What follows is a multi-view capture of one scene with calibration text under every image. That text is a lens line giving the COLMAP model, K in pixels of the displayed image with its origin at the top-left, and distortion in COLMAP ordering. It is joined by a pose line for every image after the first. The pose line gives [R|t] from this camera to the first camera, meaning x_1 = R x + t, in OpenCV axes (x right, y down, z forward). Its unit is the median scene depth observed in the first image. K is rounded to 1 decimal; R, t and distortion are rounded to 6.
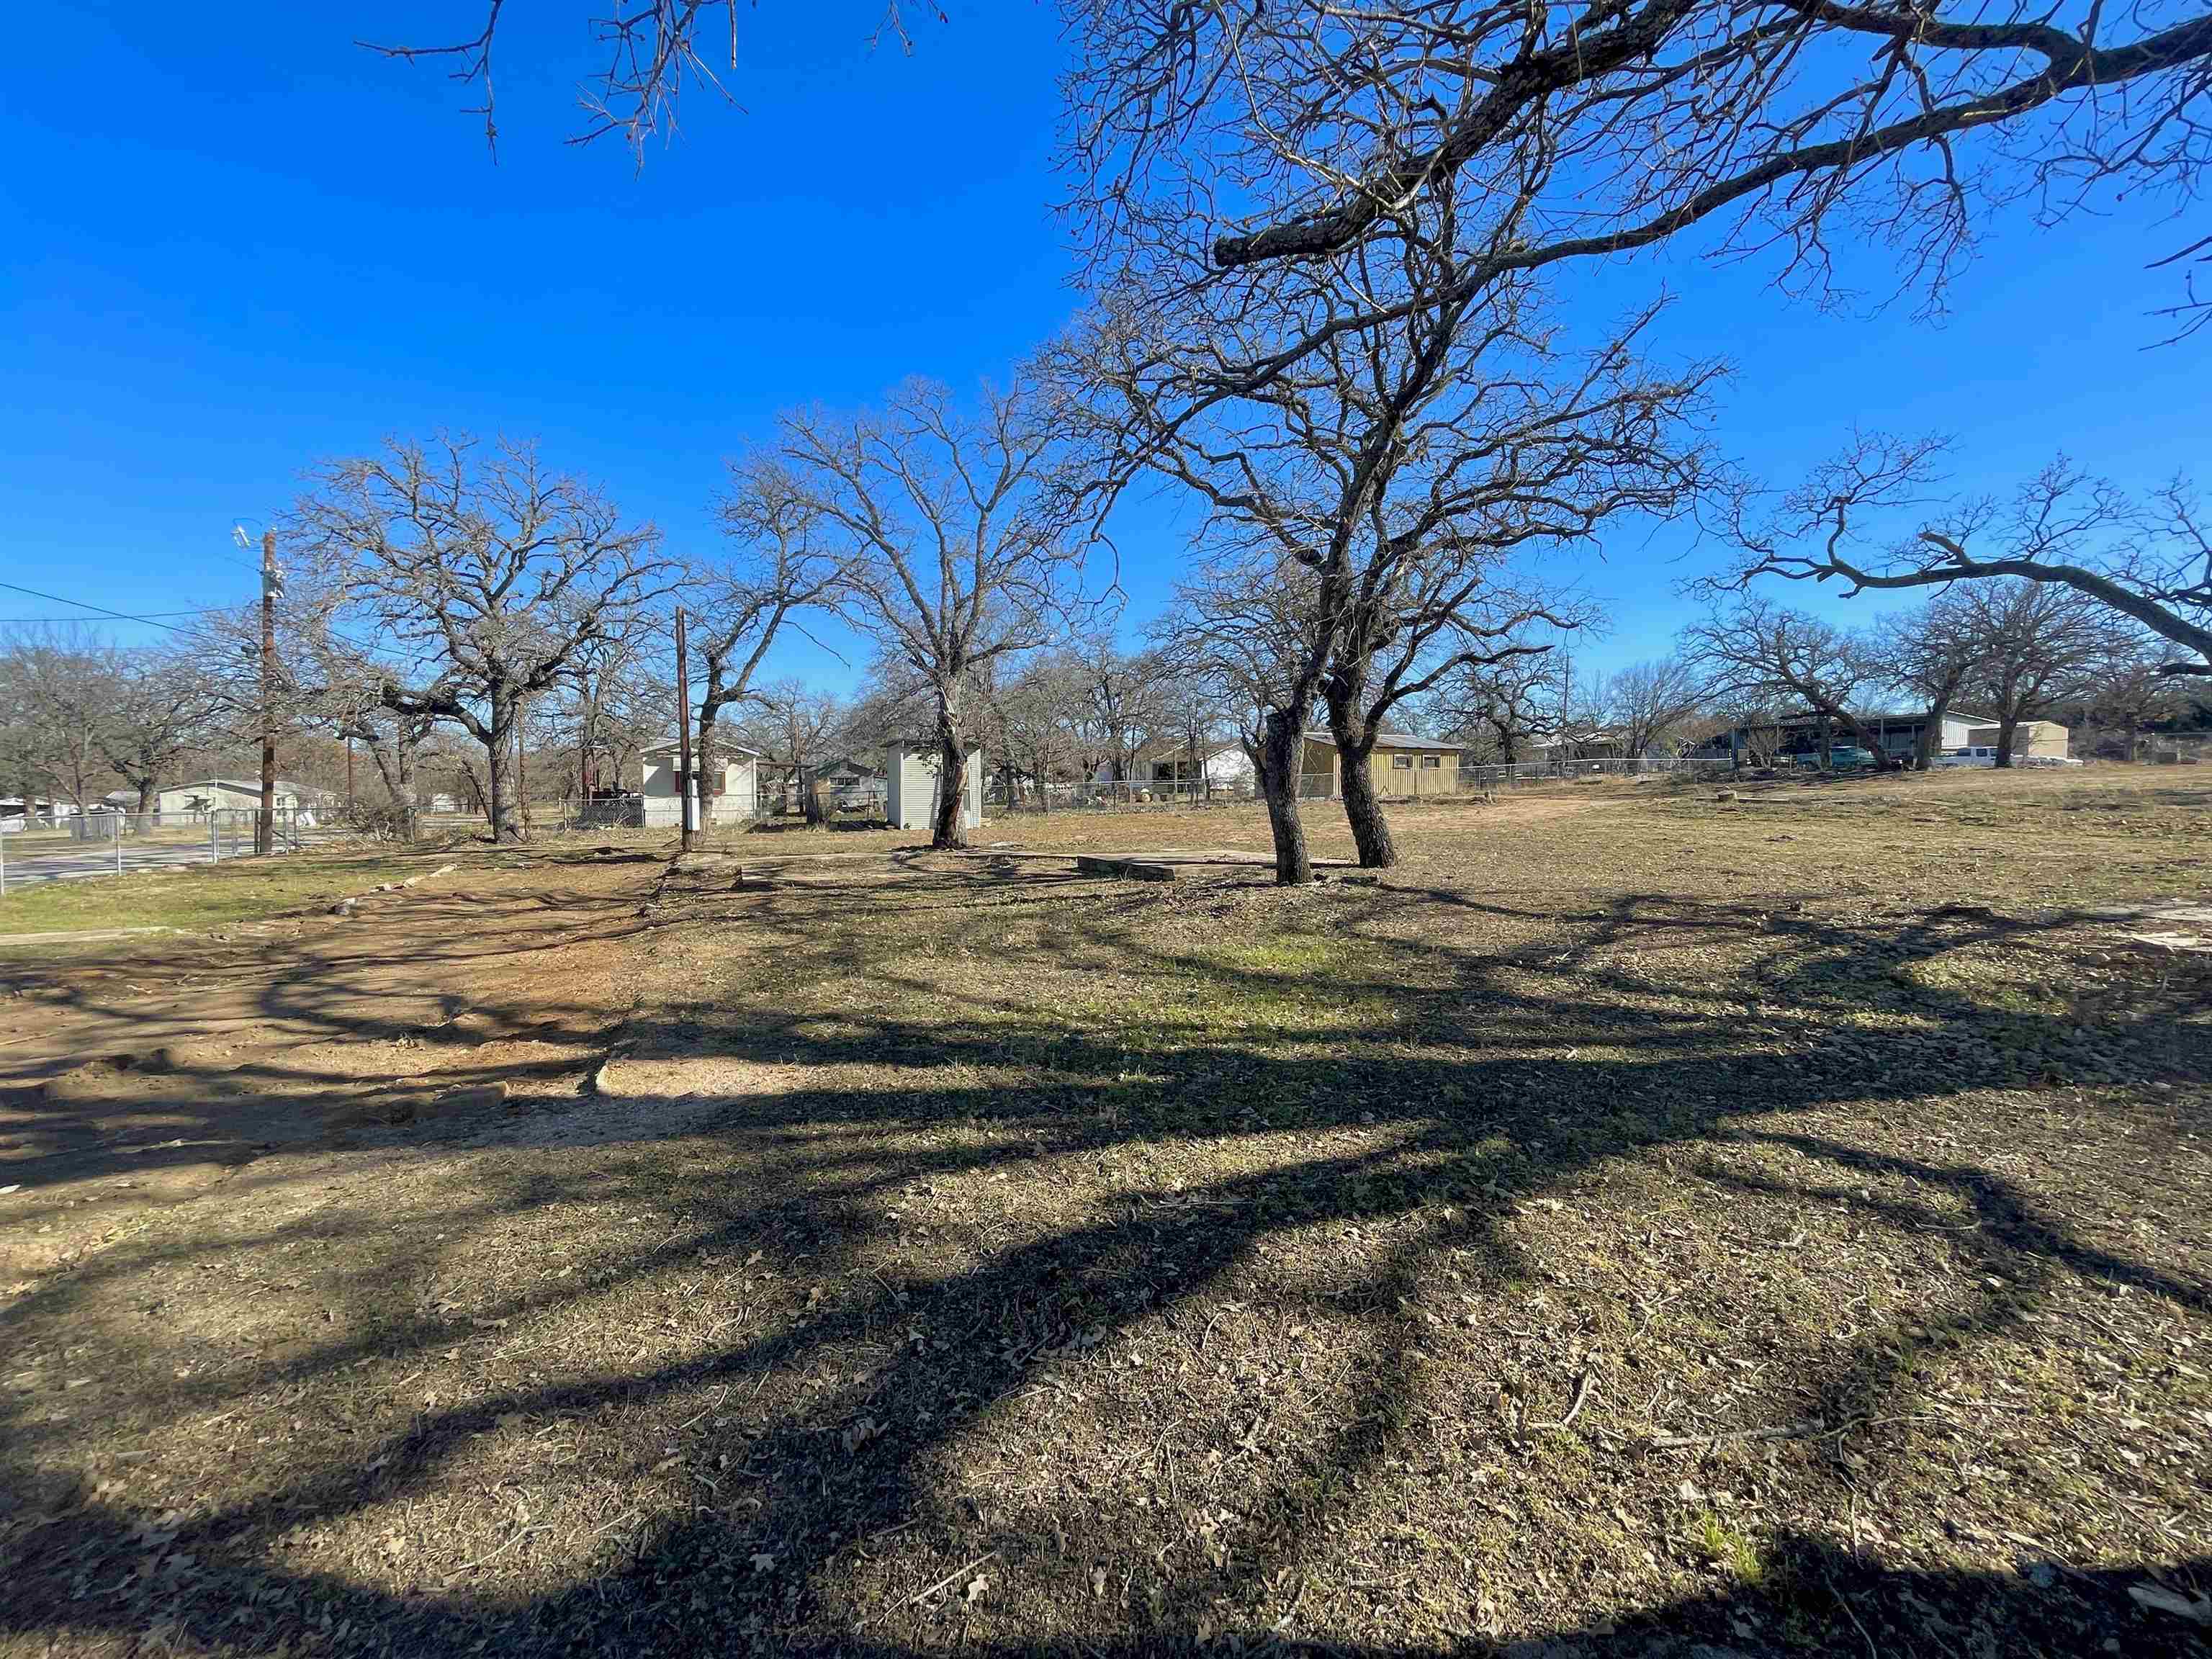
lens RADIAL K [[892.8, 0, 1109.8], [0, 892.8, 831.0], [0, 0, 1]] dist [-0.001296, -0.000664]
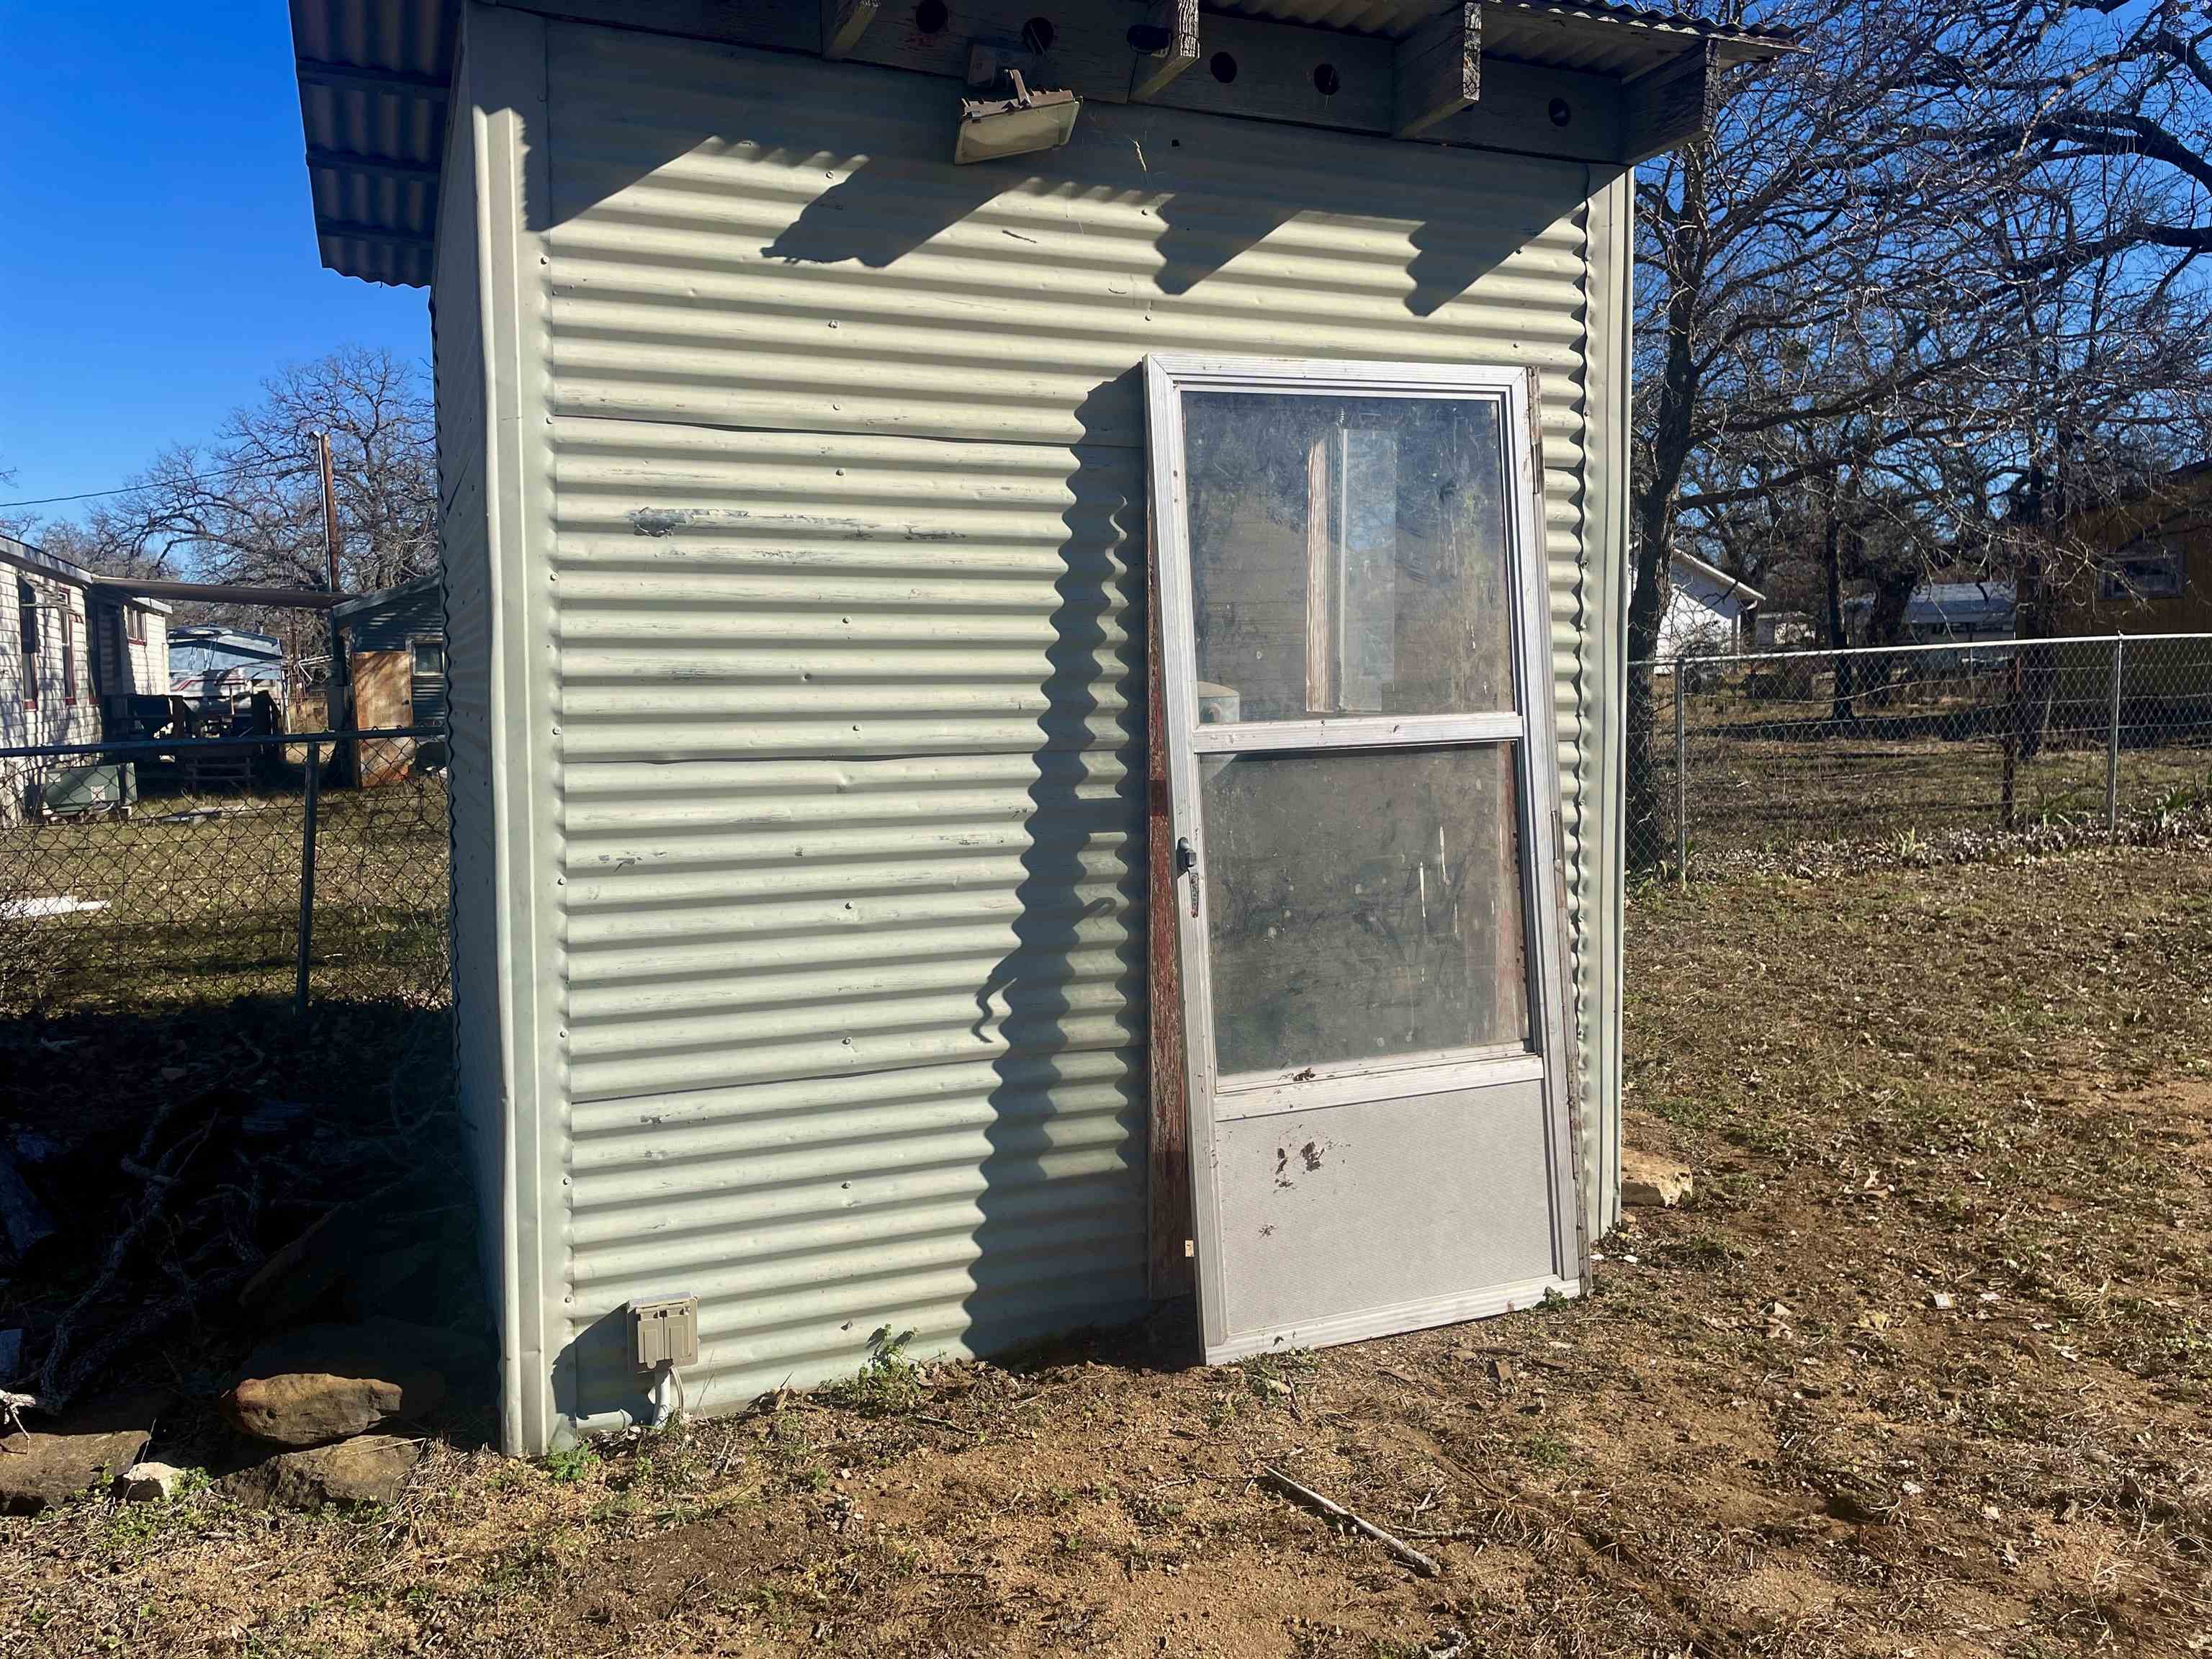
lens RADIAL K [[1658.7, 0, 1103.6], [0, 1658.7, 813.3], [0, 0, 1]] dist [0.102480, -0.126290]
pose [[0.999875, -0.013413, -0.008311, -0.163342], [0.013580, 0.999701, 0.020343, -0.037642], [0.008036, -0.020453, 0.999759, 0.751346]]
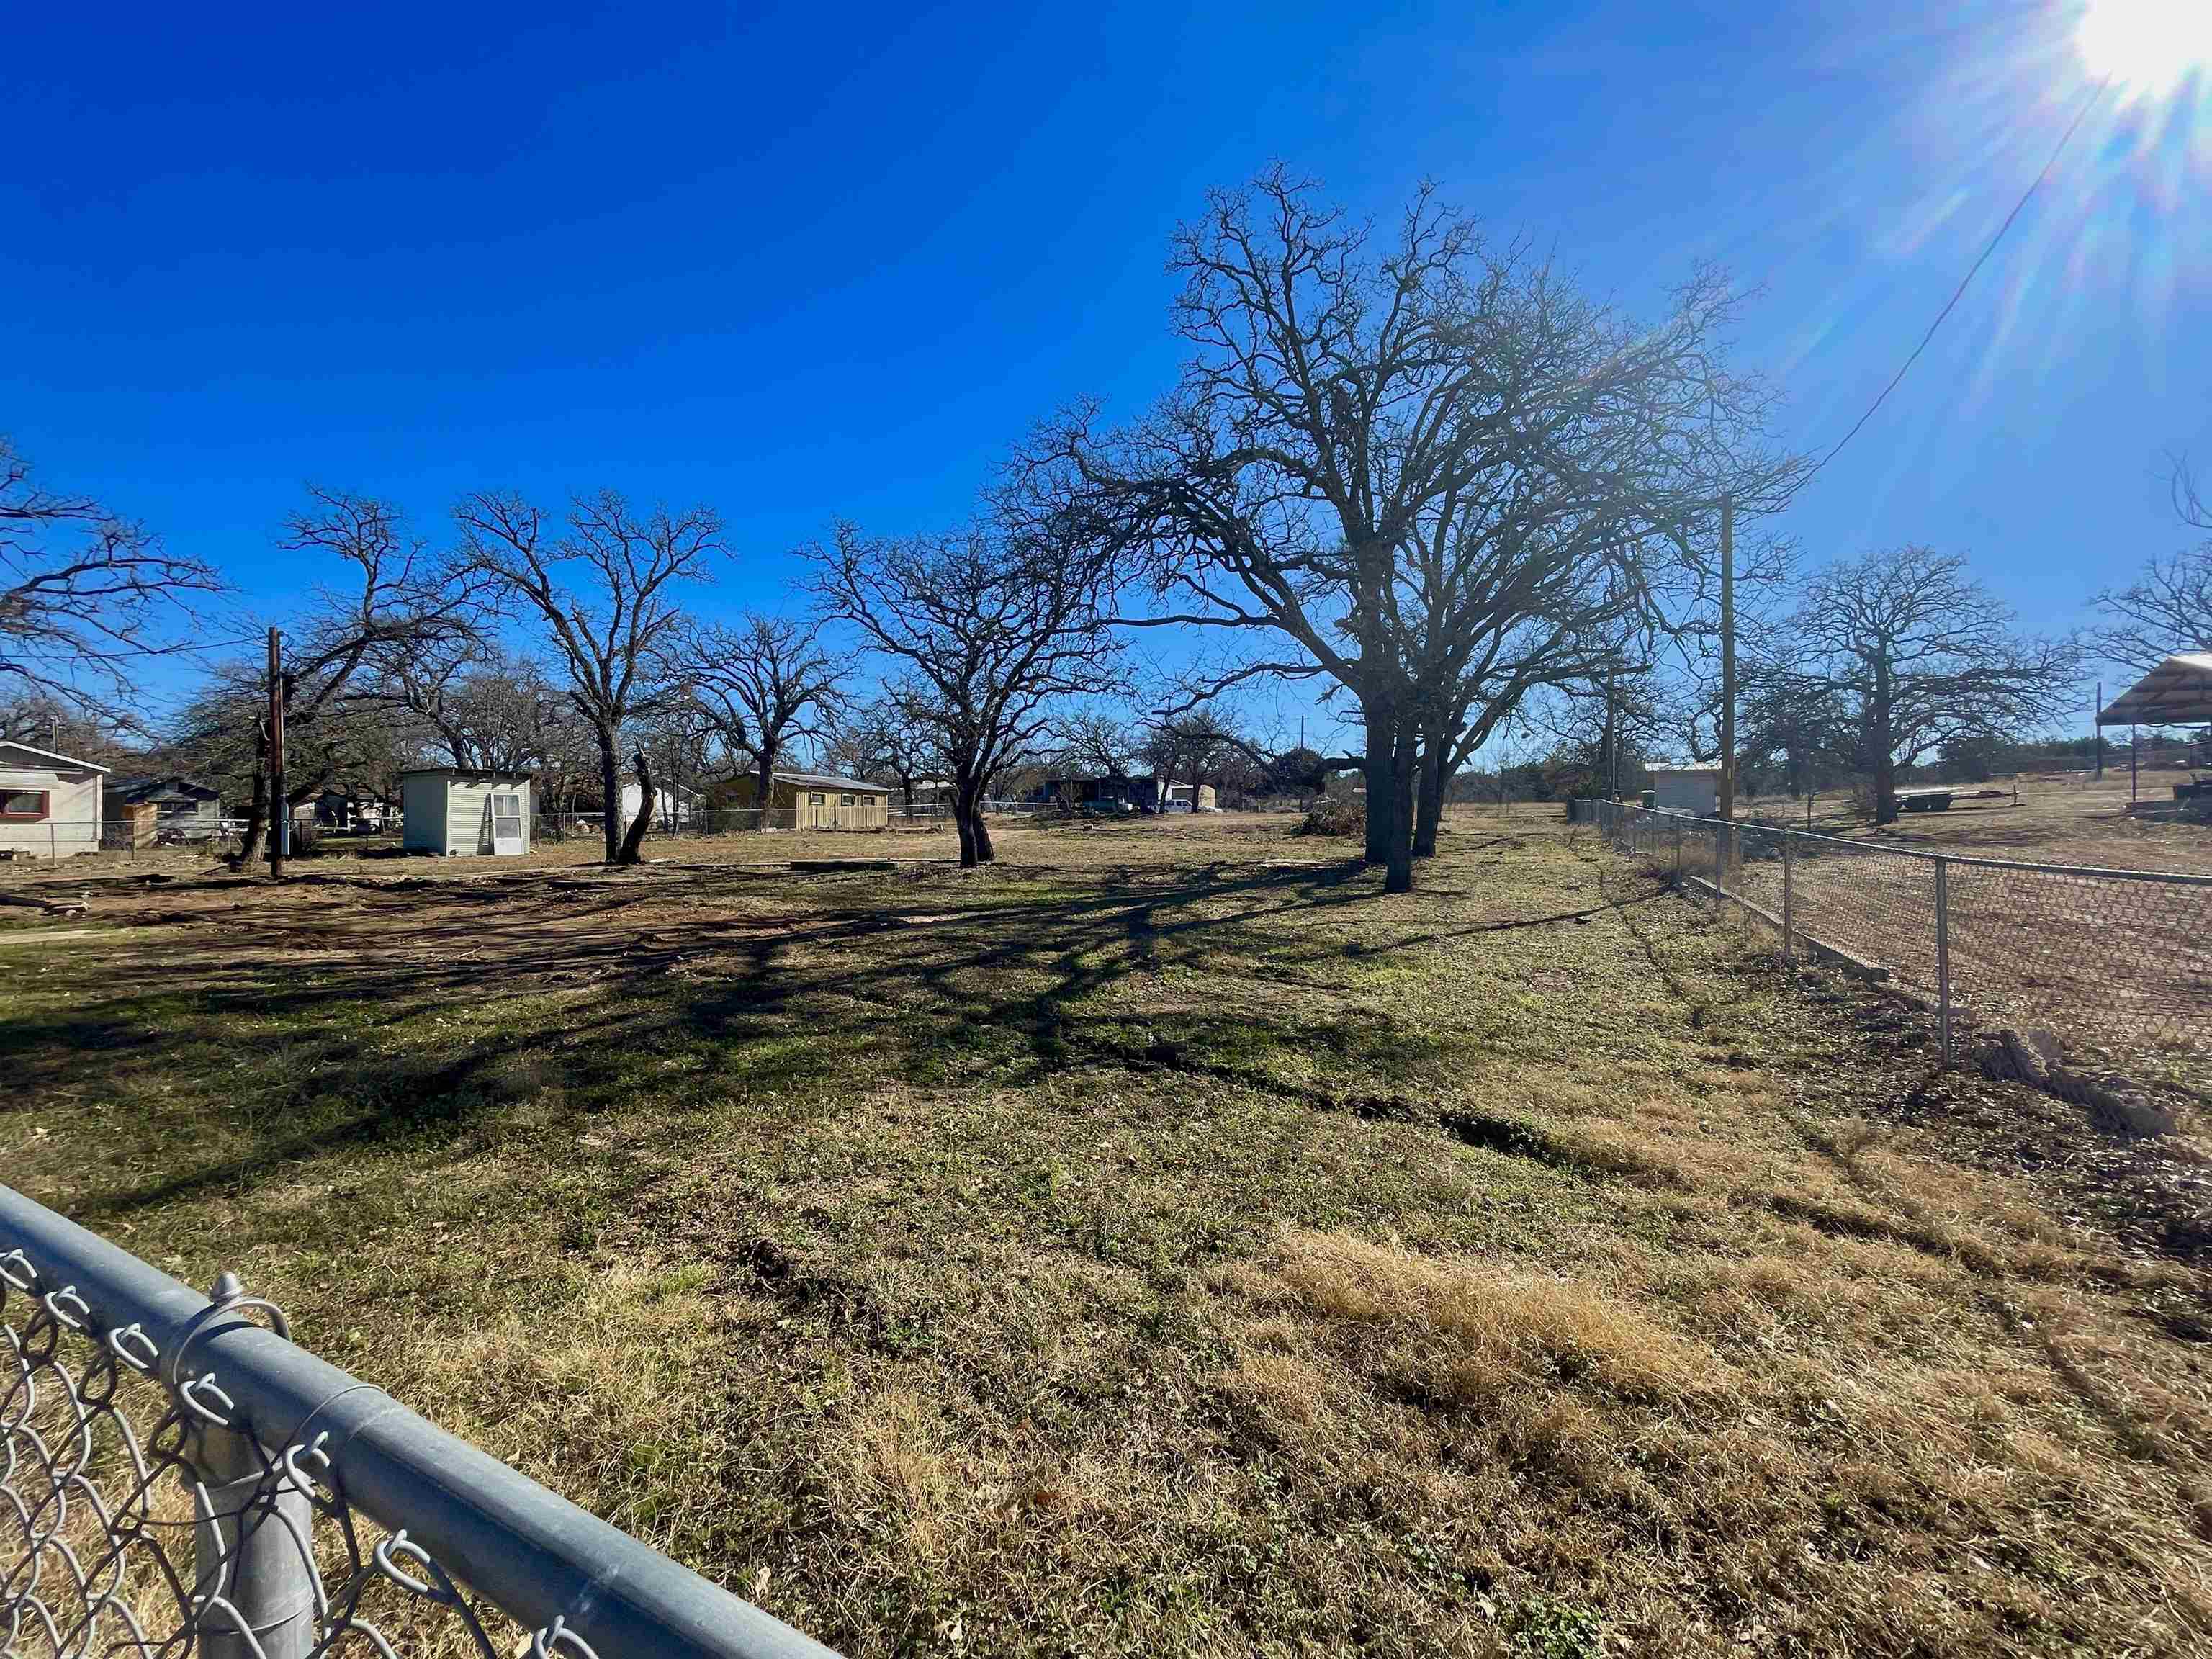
lens RADIAL K [[892.8, 0, 1107.6], [0, 892.8, 824.8], [0, 0, 1]] dist [-0.001296, -0.000664]
pose [[0.758941, 0.007862, 0.651112, -0.273646], [0.023031, 0.998977, -0.038907, 0.016644], [-0.650752, 0.044524, 0.757983, -0.218113]]
